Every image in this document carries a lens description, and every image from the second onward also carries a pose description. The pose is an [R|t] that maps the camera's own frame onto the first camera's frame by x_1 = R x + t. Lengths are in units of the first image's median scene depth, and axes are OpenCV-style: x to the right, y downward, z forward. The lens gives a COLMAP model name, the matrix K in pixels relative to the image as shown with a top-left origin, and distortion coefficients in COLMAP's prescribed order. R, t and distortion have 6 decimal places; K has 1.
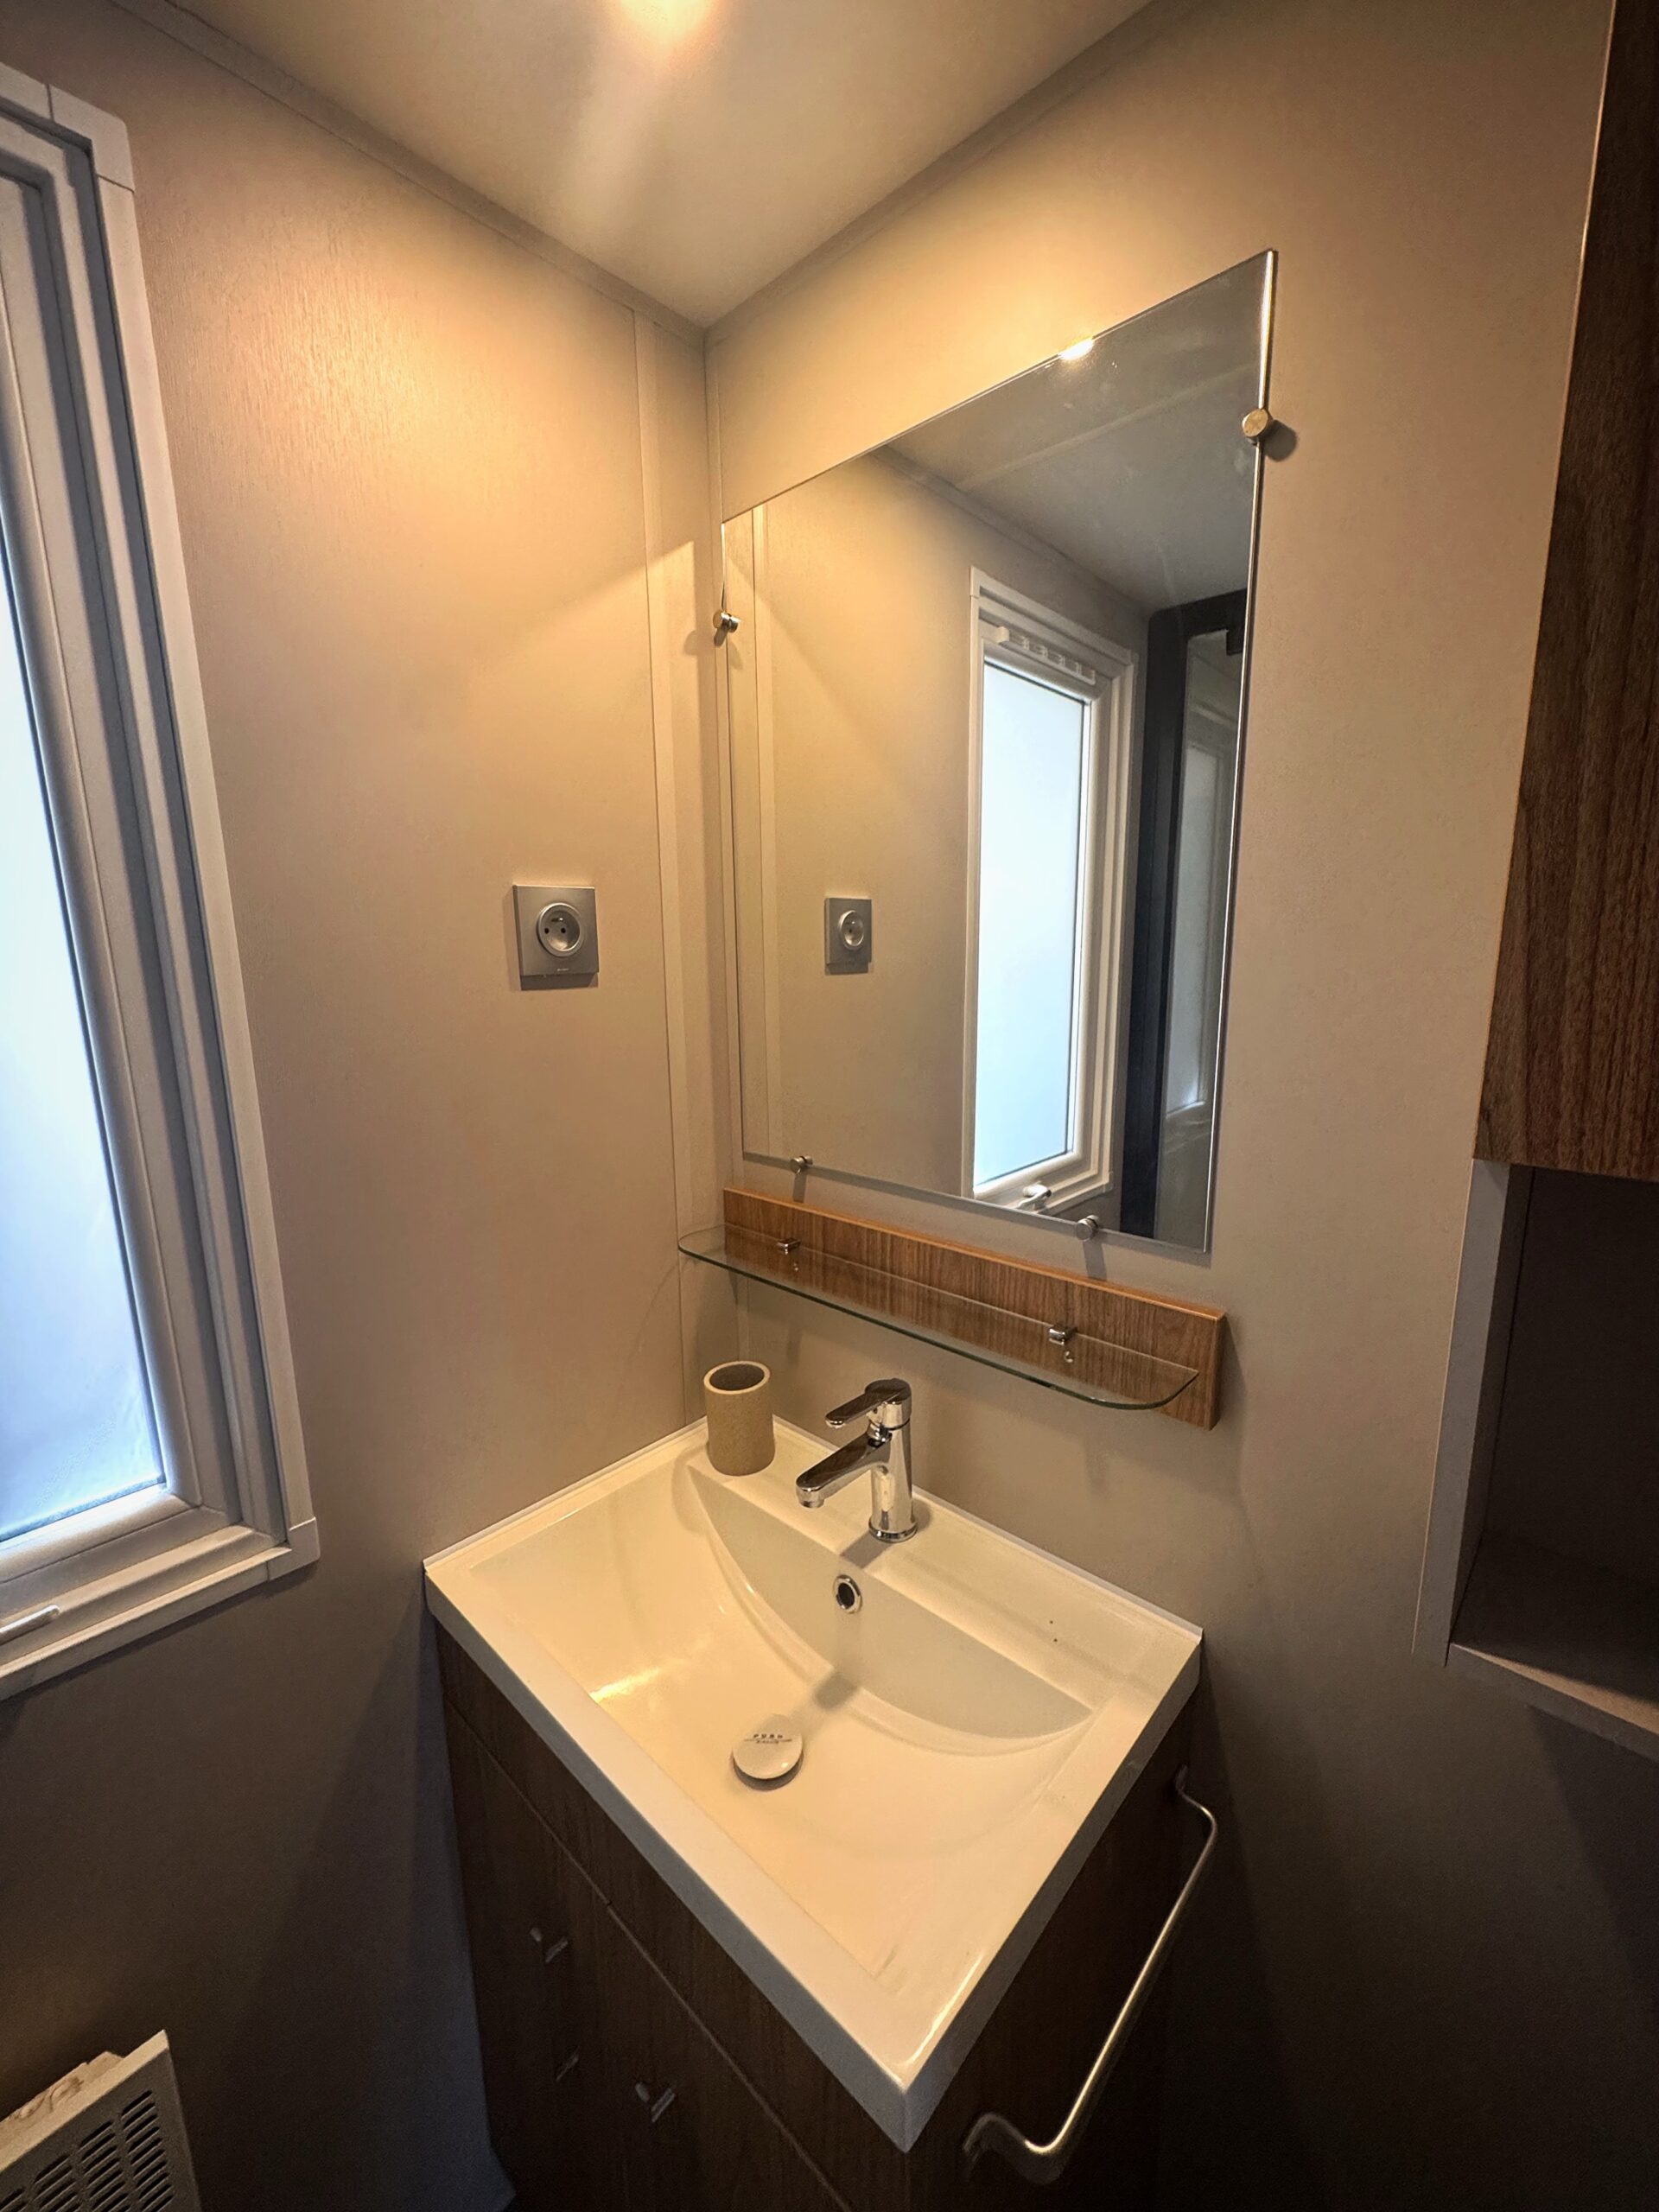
lens RADIAL K [[885.9, 0, 828.9], [0, 885.9, 1110.8], [0, 0, 1]] dist [-0.000260, -0.000601]
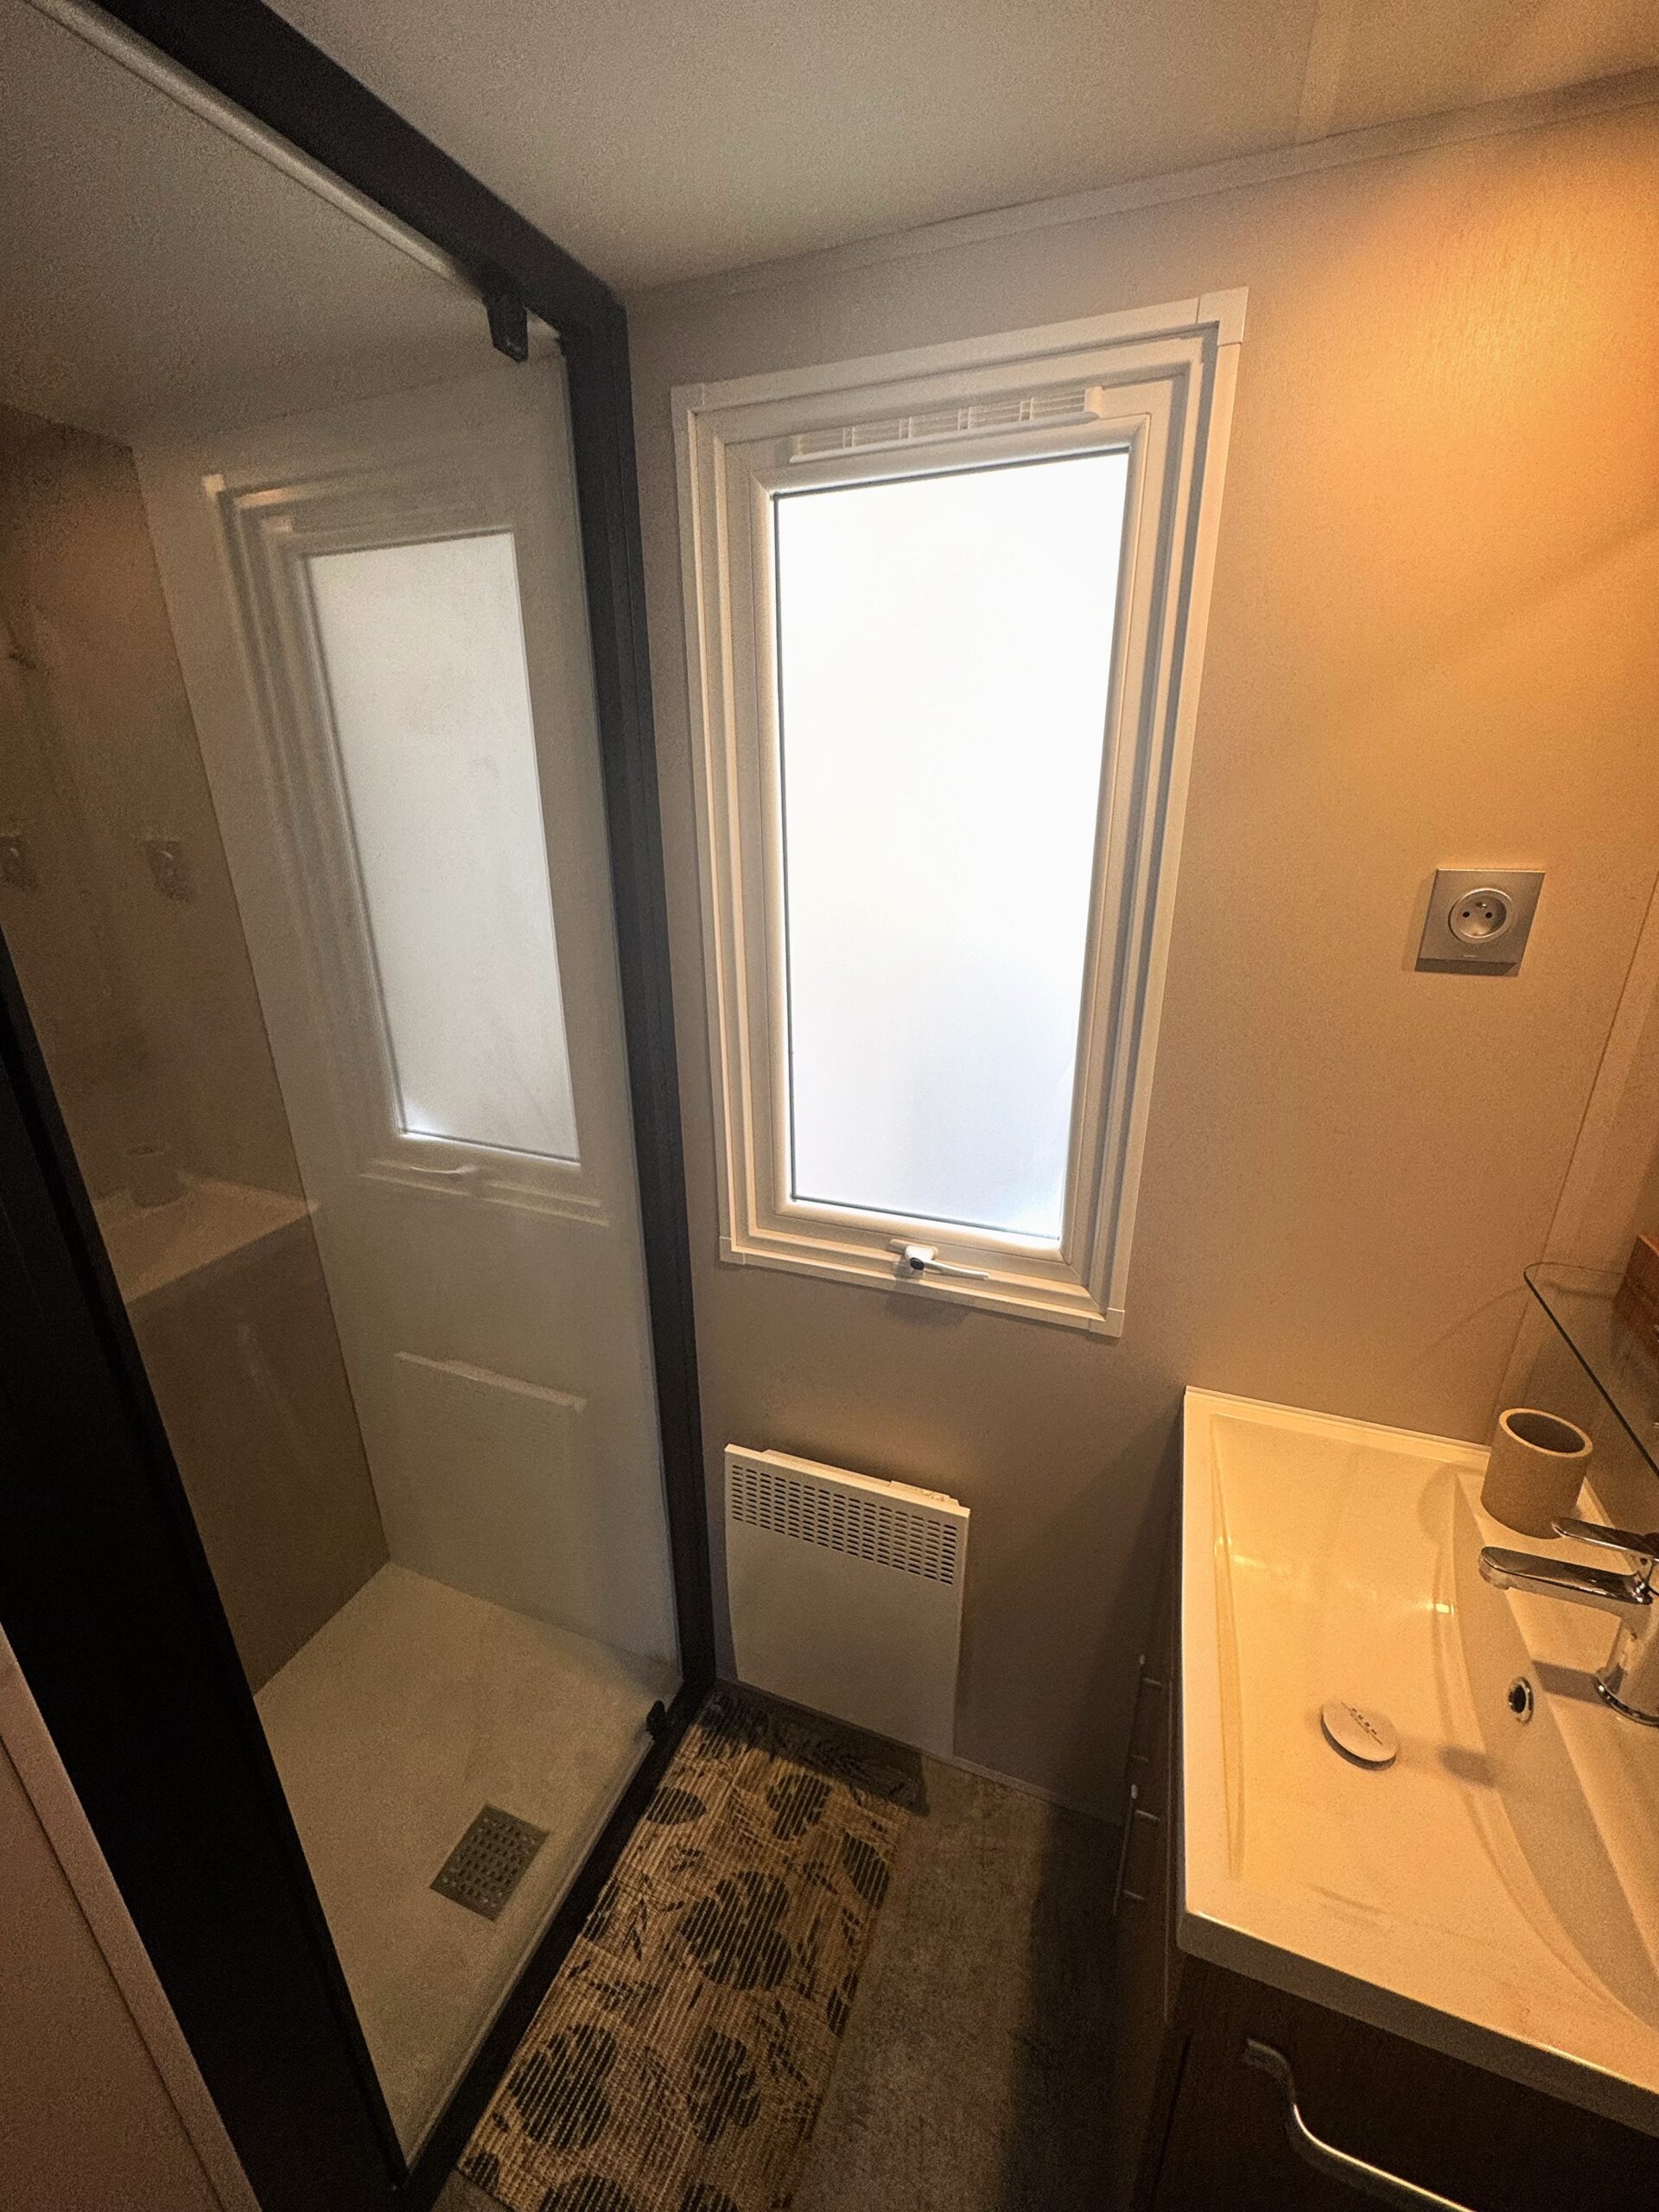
lens RADIAL K [[885.9, 0, 822.5], [0, 885.9, 1119.6], [0, 0, 1]] dist [-0.000260, -0.000601]
pose [[0.369097, 0.339228, -0.865270, 0.341715], [-0.167928, 0.940026, 0.296903, -0.161333], [0.914094, 0.035717, 0.403927, -0.038057]]
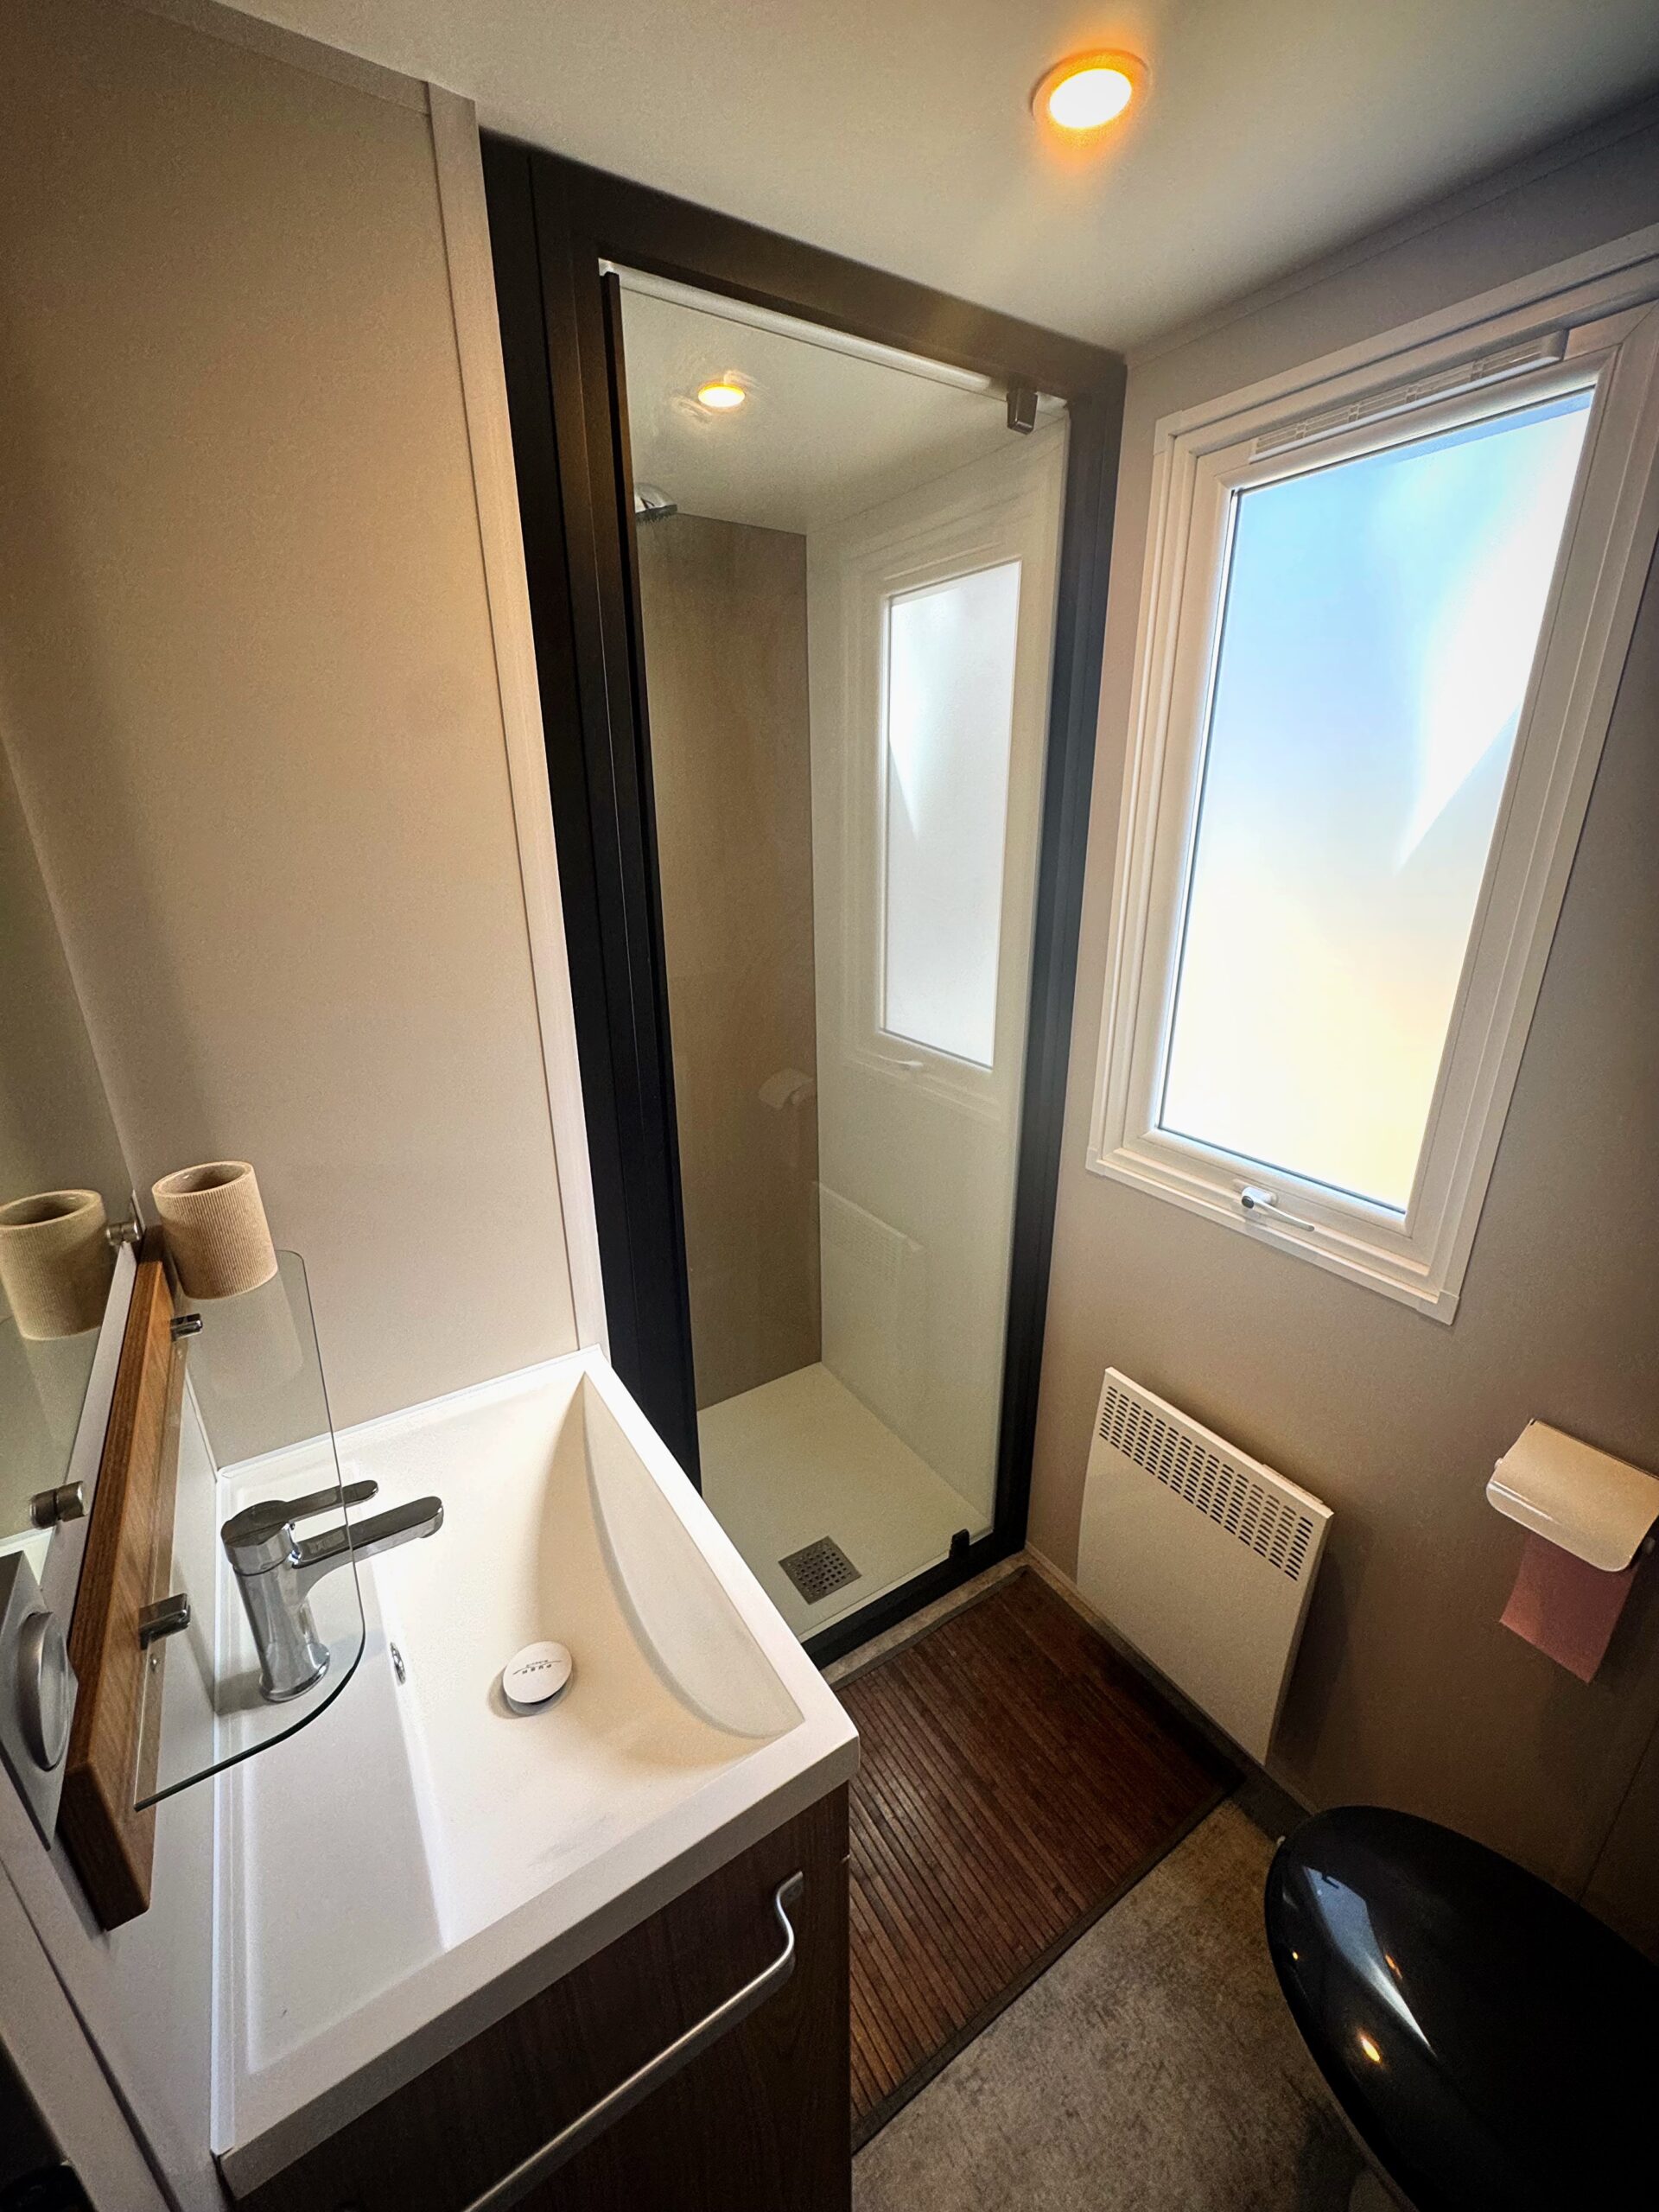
lens RADIAL K [[885.9, 0, 819.8], [0, 885.9, 1097.2], [0, 0, 1]] dist [-0.000260, -0.000601]
pose [[-0.244834, 0.343962, -0.906502, 0.698802], [-0.147620, 0.910833, 0.385475, -0.175909], [0.958261, 0.228195, -0.172227, 0.198839]]
